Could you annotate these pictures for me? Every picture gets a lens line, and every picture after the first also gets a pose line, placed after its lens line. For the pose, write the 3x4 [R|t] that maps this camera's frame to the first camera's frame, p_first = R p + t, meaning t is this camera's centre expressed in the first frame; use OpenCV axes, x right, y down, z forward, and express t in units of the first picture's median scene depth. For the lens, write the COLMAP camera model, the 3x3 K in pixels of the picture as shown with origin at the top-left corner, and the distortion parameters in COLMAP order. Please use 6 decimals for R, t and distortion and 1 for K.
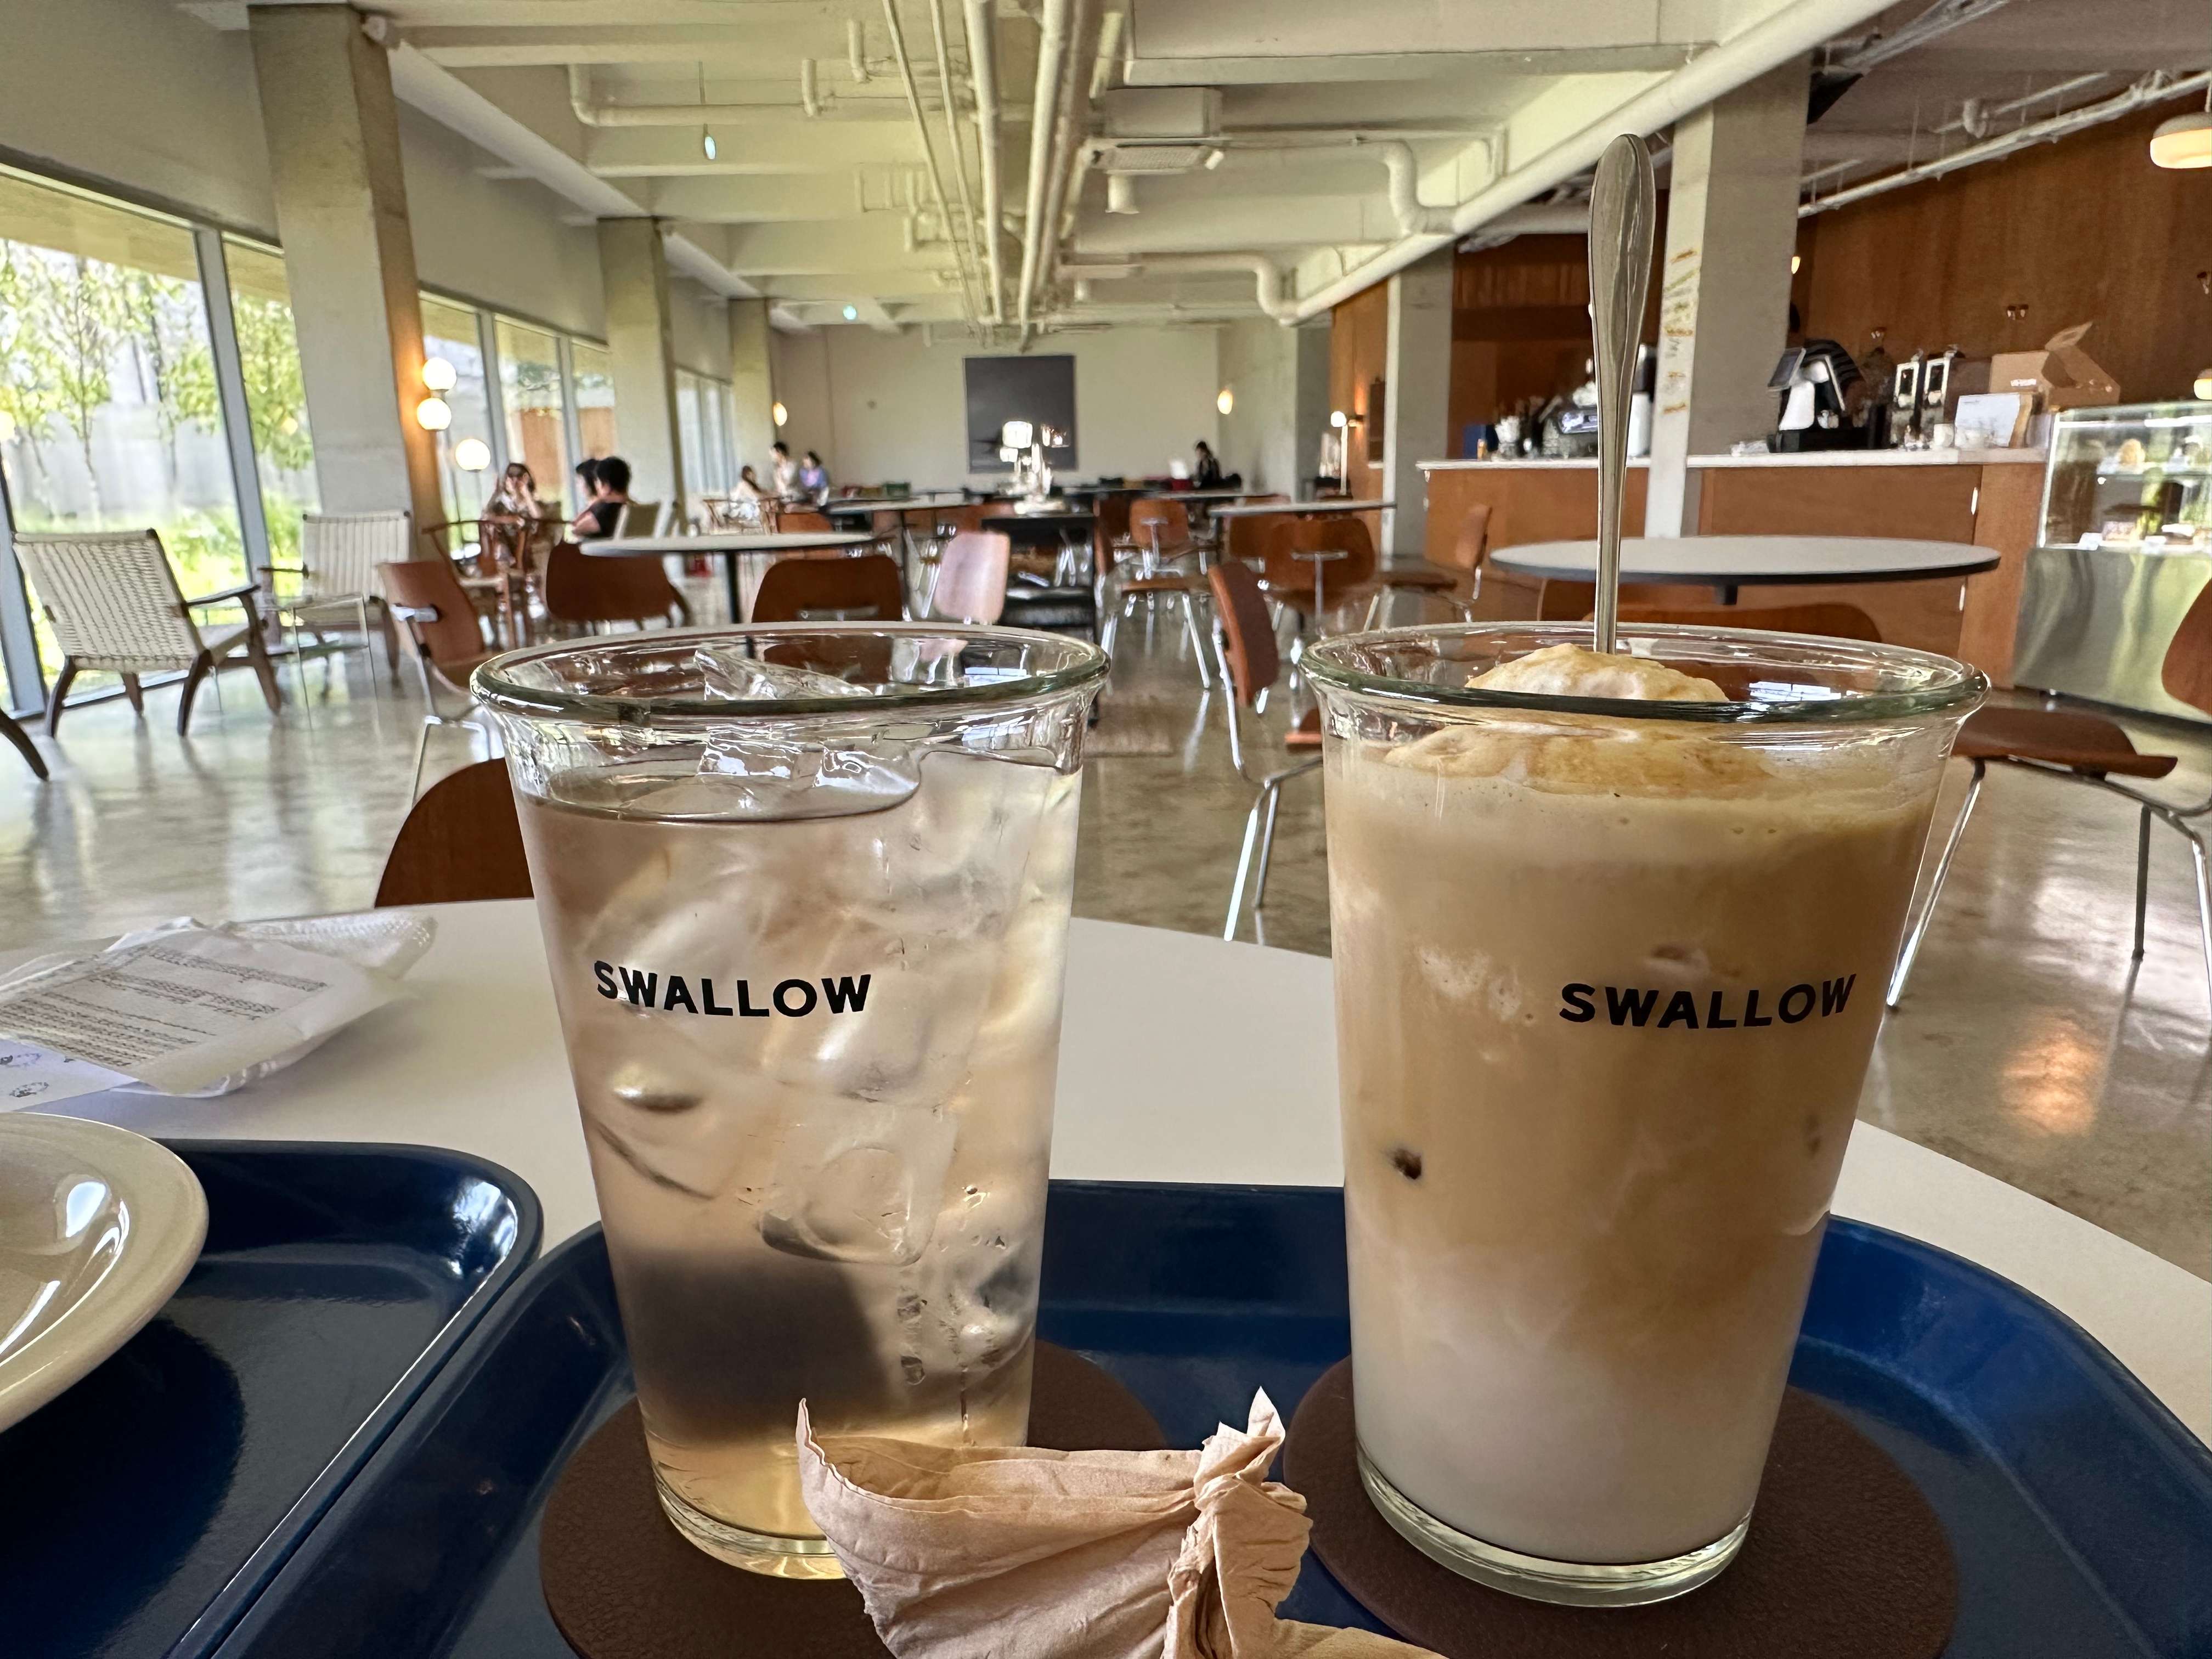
lens RADIAL K [[1562.4, 0, 1067.4], [0, 1562.4, 894.6], [0, 0, 1]] dist [0.001917, -0.003196]
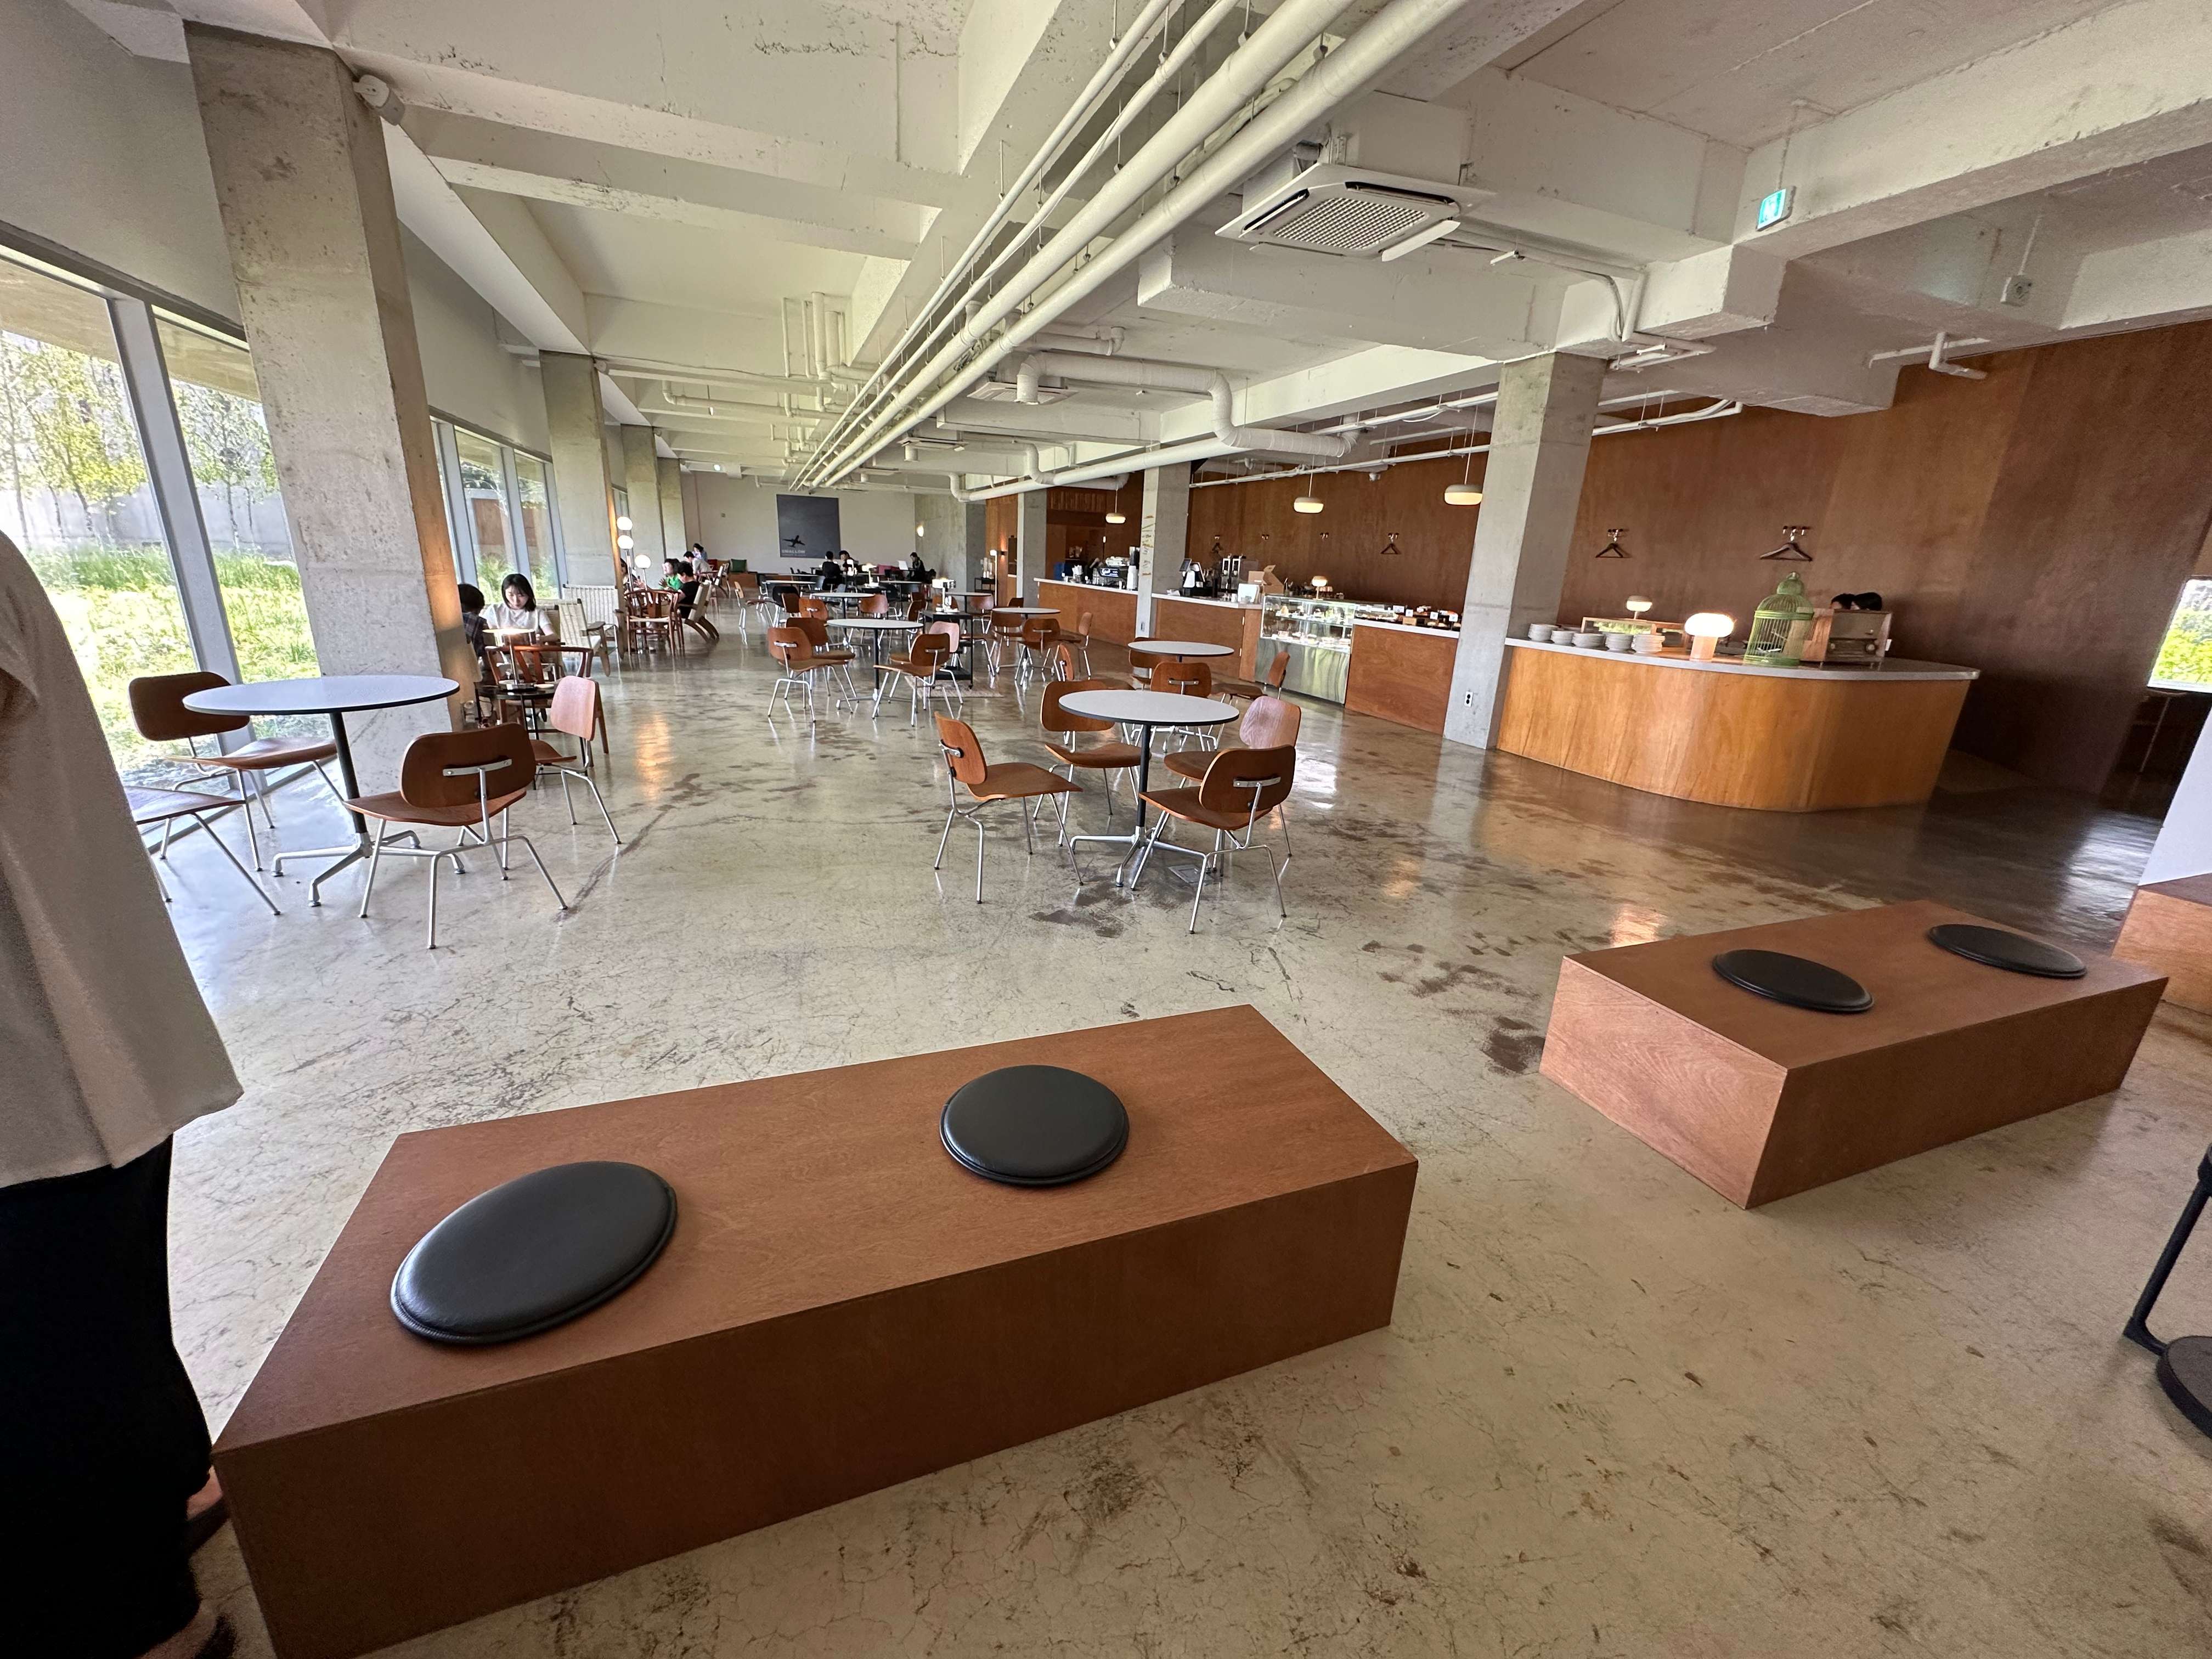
lens RADIAL K [[878.0, 0, 1106.0], [0, 878.0, 829.5], [0, 0, 1]] dist [-0.001600, 0.000669]
pose [[0.941703, -0.034832, 0.334637, -0.187073], [0.022088, 0.998881, 0.041816, 0.056109], [-0.335720, -0.031987, 0.941419, -0.385906]]
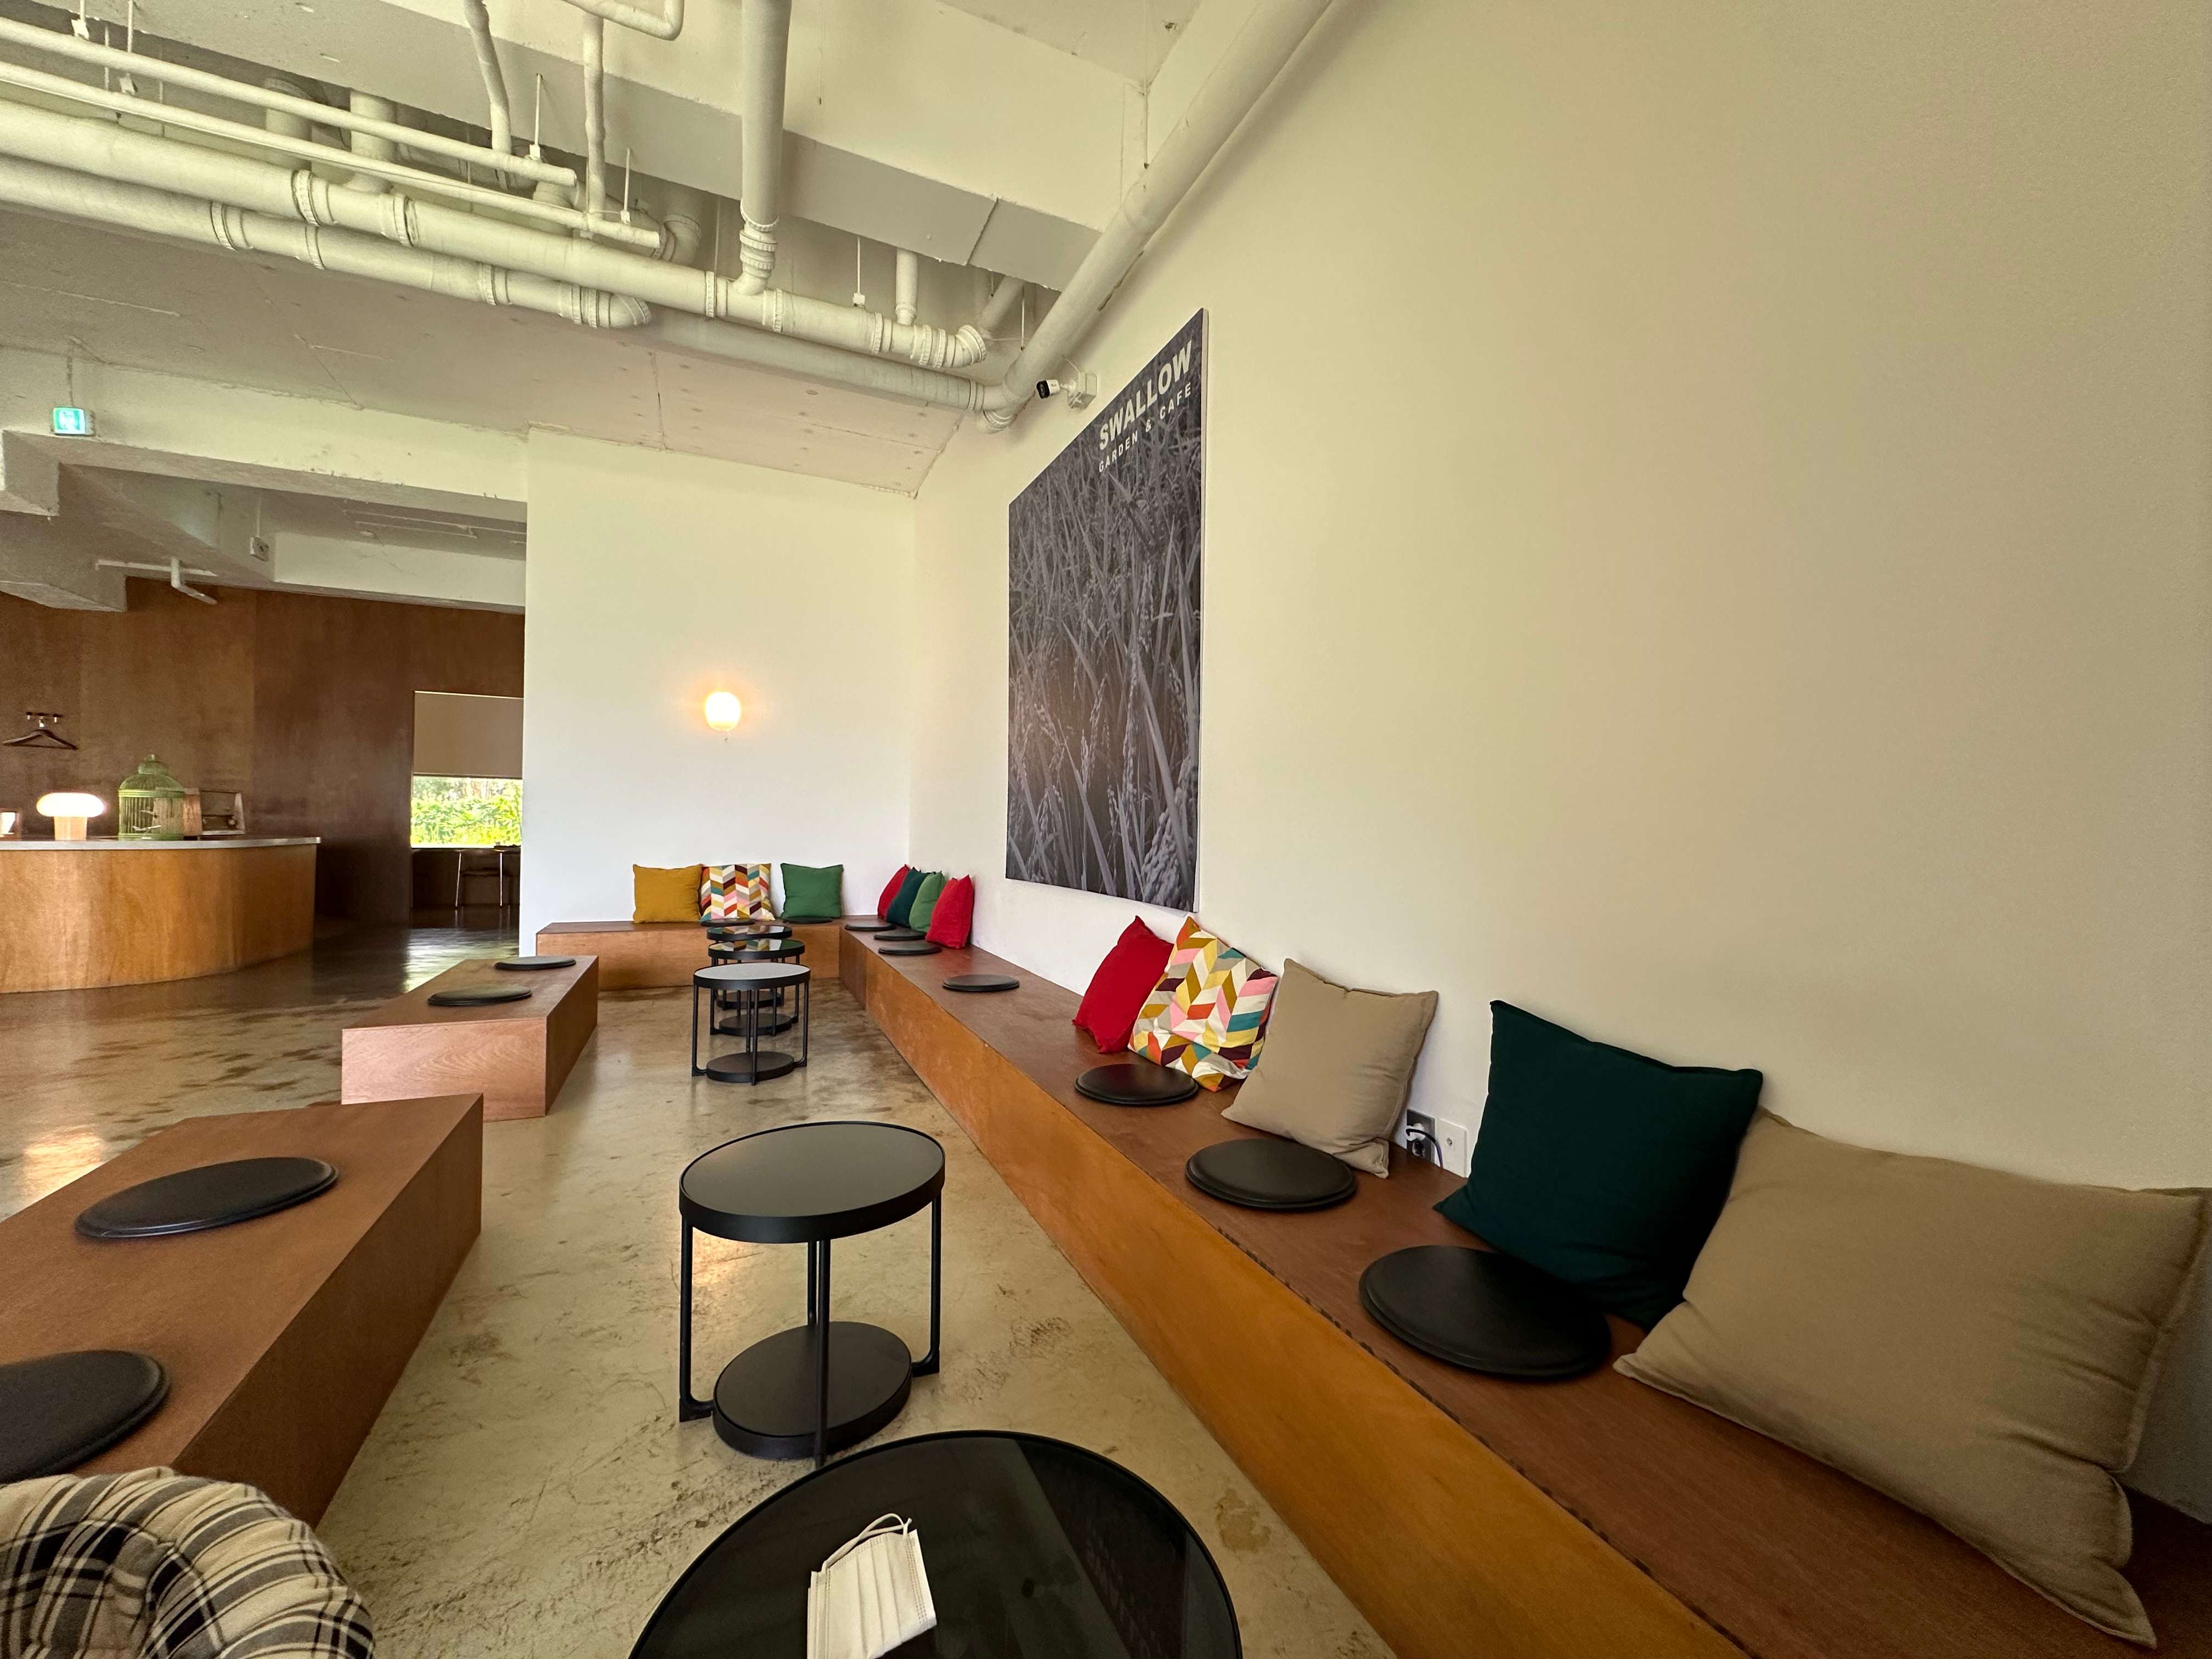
lens RADIAL K [[878.0, 0, 1106.0], [0, 878.0, 829.5], [0, 0, 1]] dist [-0.001600, 0.000669]
pose [[-0.383930, 0.013623, 0.923262, -0.386330], [0.232469, 0.969109, 0.082370, 0.076118], [-0.893620, 0.246254, -0.375237, -0.332038]]
